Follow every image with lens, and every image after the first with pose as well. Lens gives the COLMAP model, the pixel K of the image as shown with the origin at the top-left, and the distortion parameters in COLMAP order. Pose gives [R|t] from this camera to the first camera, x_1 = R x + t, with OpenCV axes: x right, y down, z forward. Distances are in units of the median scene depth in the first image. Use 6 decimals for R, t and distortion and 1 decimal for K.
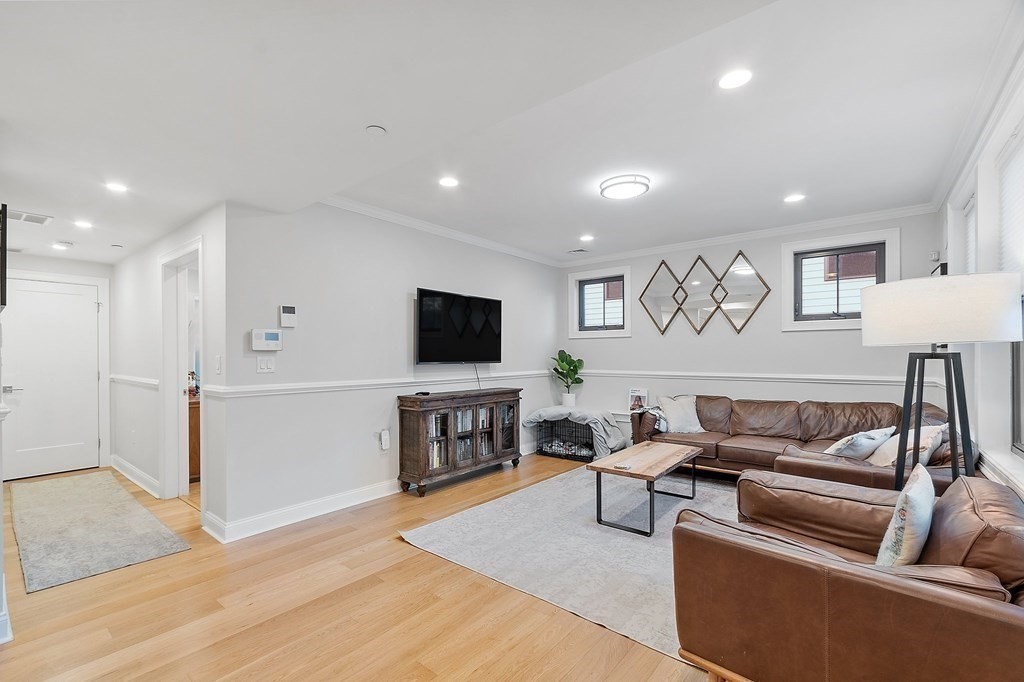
lens RADIAL K [[450.2, 0, 494.5], [0, 450.2, 360.3], [0, 0, 1]] dist [0.009051, -0.001654]
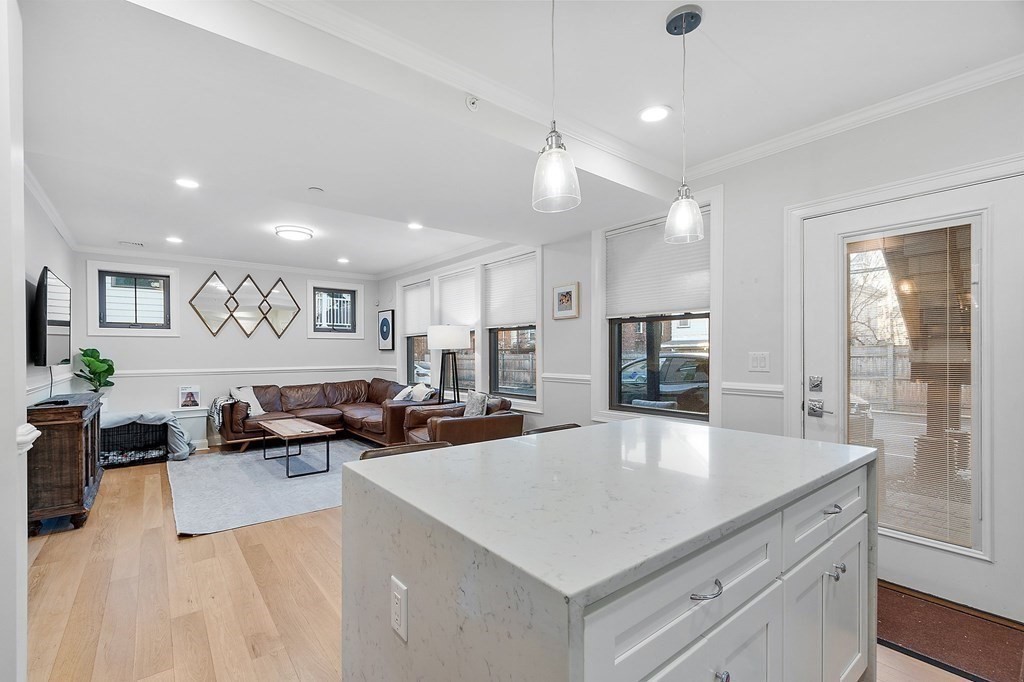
lens RADIAL K [[450.2, 0, 490.3], [0, 450.2, 355.7], [0, 0, 1]] dist [0.009051, -0.001654]
pose [[0.224730, -0.004640, 0.974410, -0.714159], [0.015077, 0.999886, 0.001284, 0.001617], [-0.974304, 0.014402, 0.224774, 0.078498]]
